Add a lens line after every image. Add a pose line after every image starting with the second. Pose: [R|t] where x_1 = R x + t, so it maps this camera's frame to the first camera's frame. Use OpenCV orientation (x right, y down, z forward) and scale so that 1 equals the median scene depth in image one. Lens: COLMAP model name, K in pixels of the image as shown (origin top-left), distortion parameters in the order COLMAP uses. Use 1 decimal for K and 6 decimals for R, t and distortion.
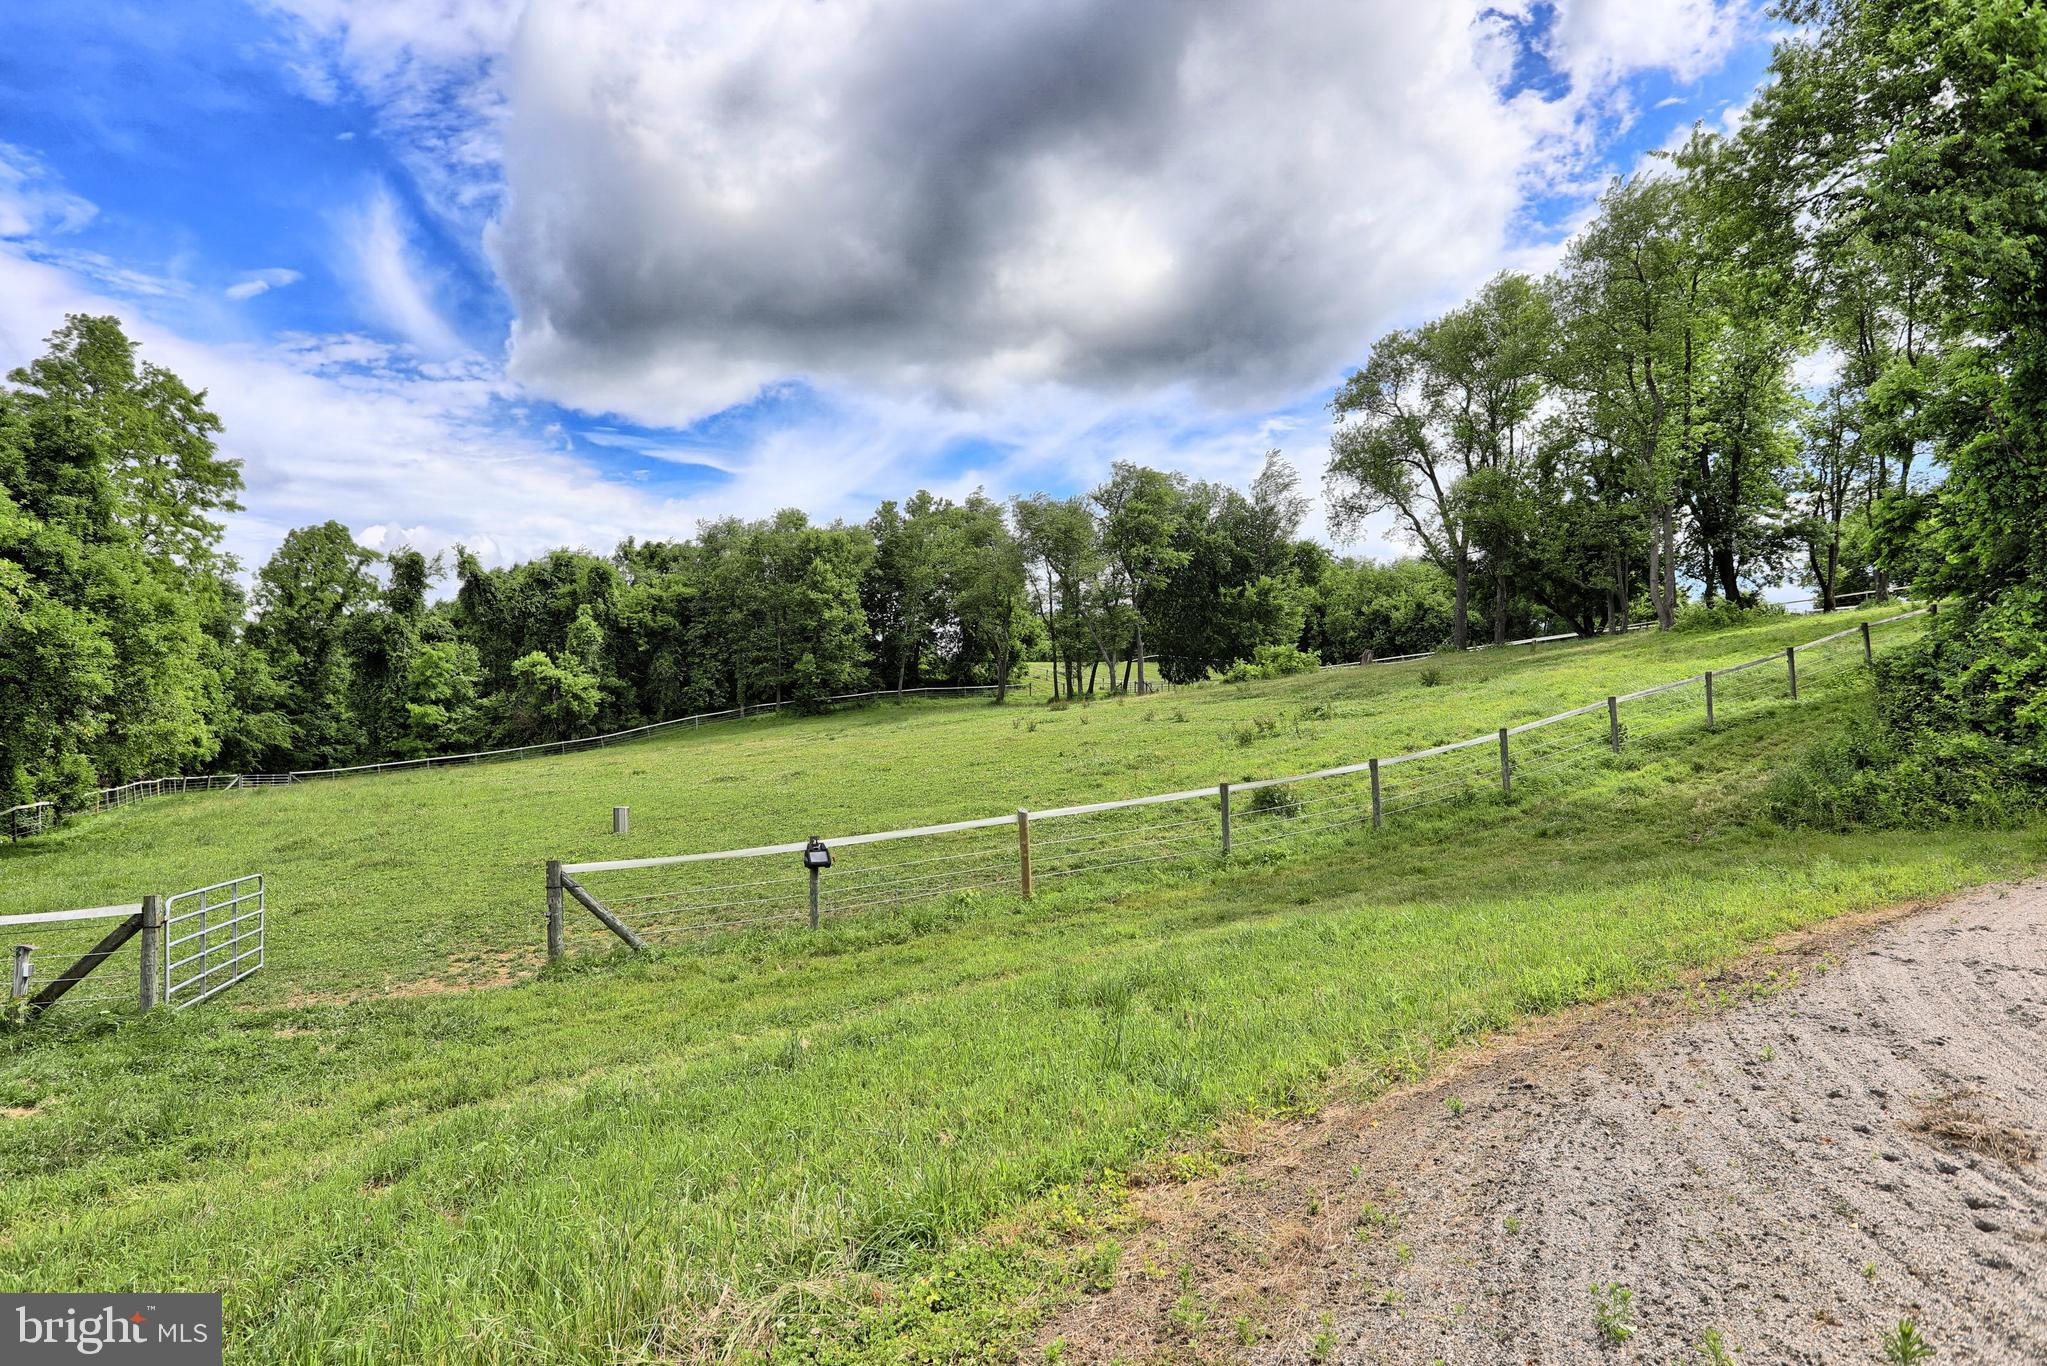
lens RADIAL K [[1322.6, 0, 1023.5], [0, 1322.6, 683.0], [0, 0, 1]] dist [-0.006811, -0.001329]
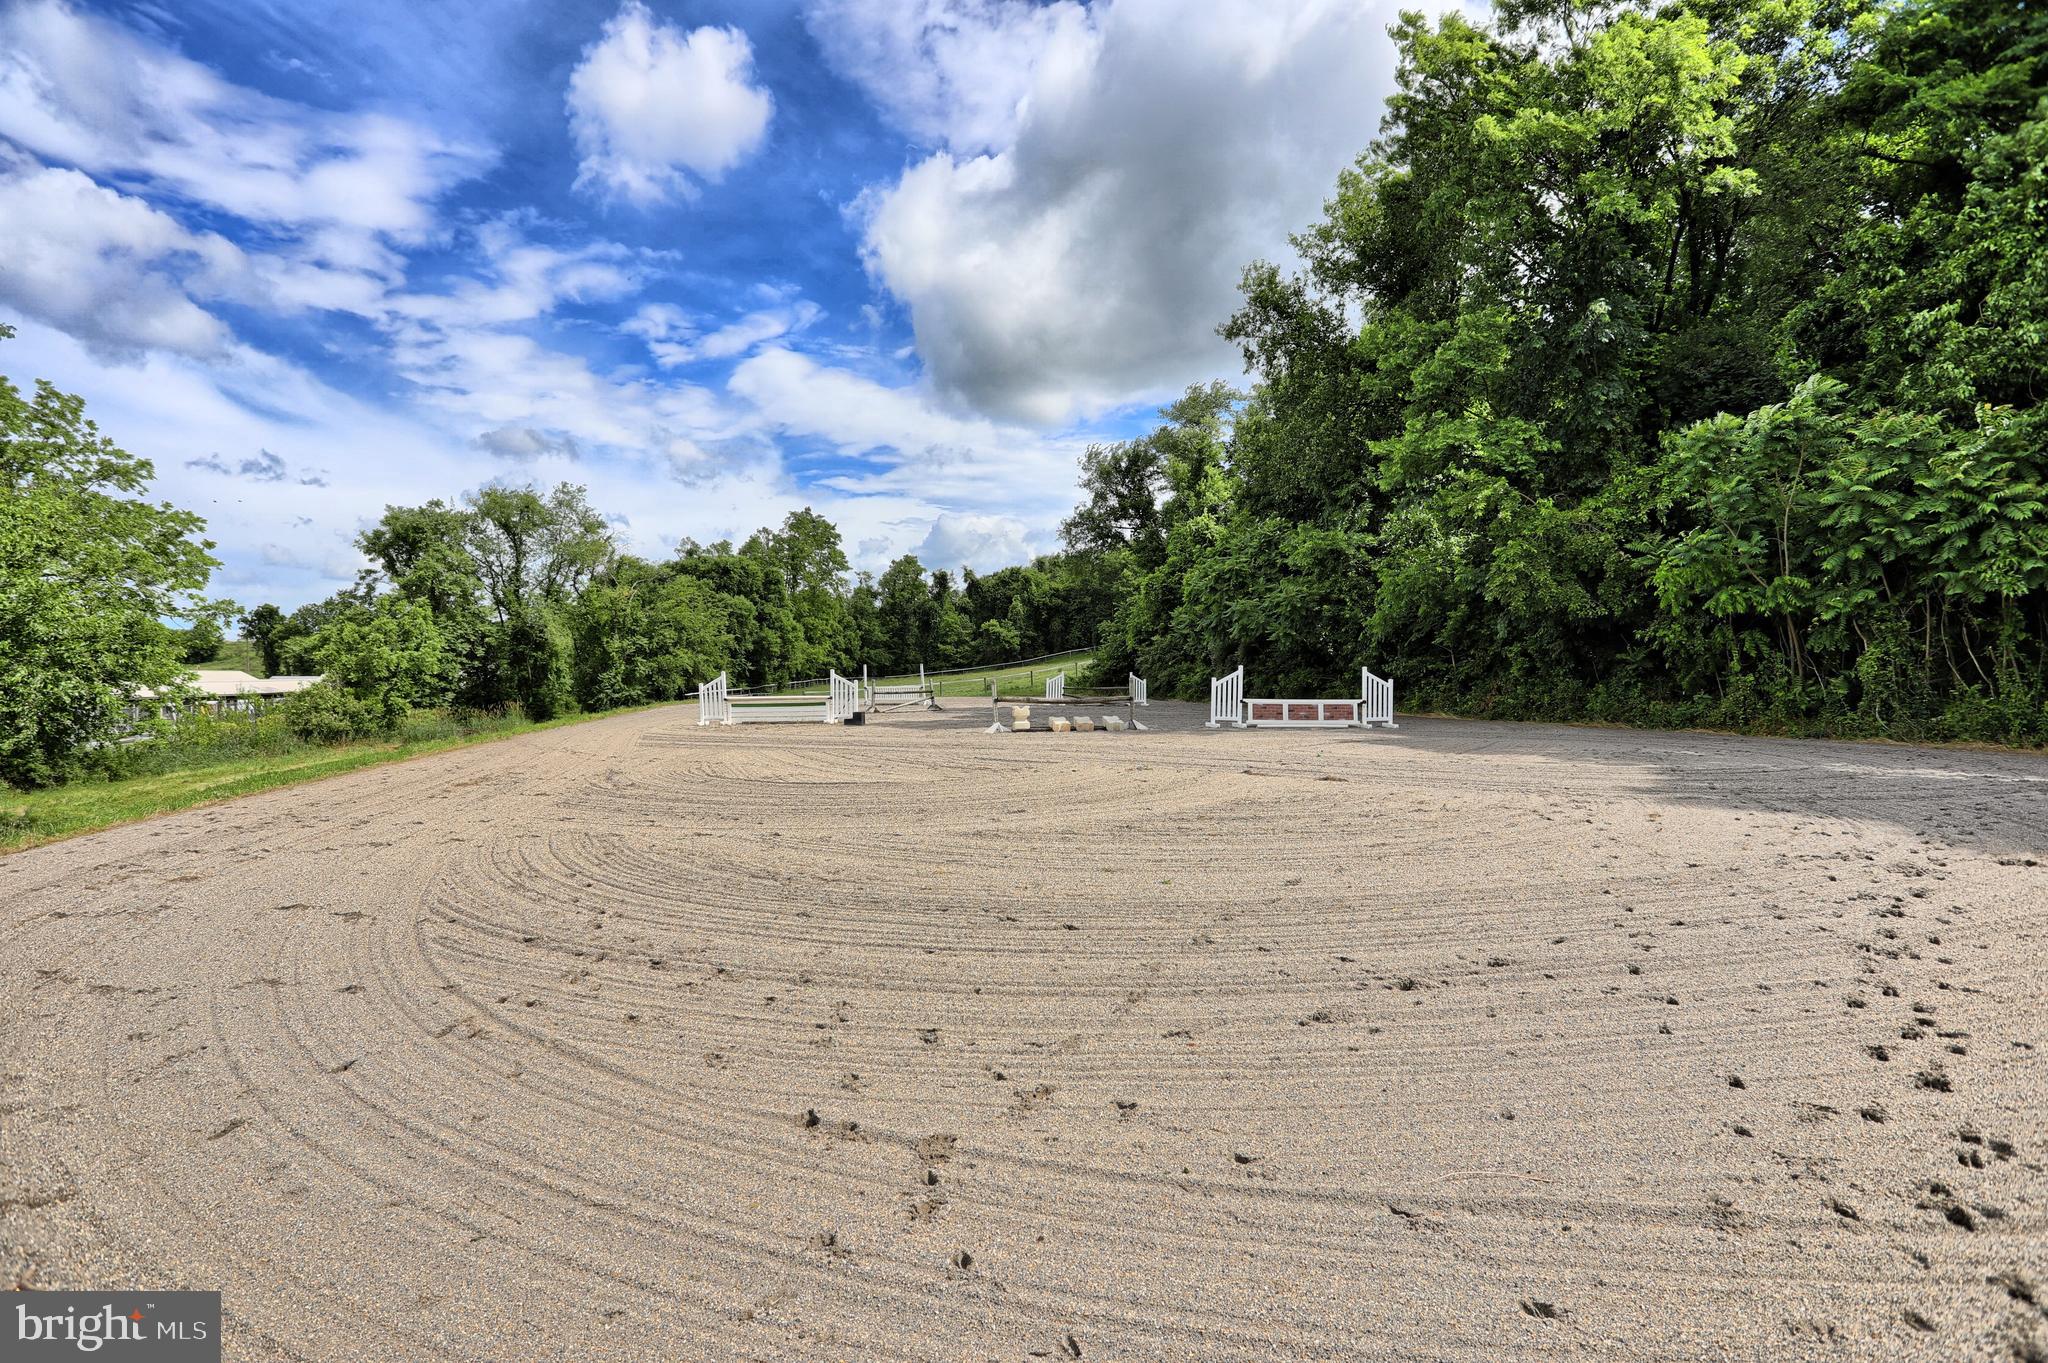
lens RADIAL K [[987.5, 0, 1024.0], [0, 987.5, 681.5], [0, 0, 1]] dist [-0.066477, 0.027017]
pose [[0.901067, 0.022181, -0.433113, 0.332391], [0.007095, 0.997804, 0.065860, -0.027413], [0.433623, -0.062417, 0.898930, -0.350837]]
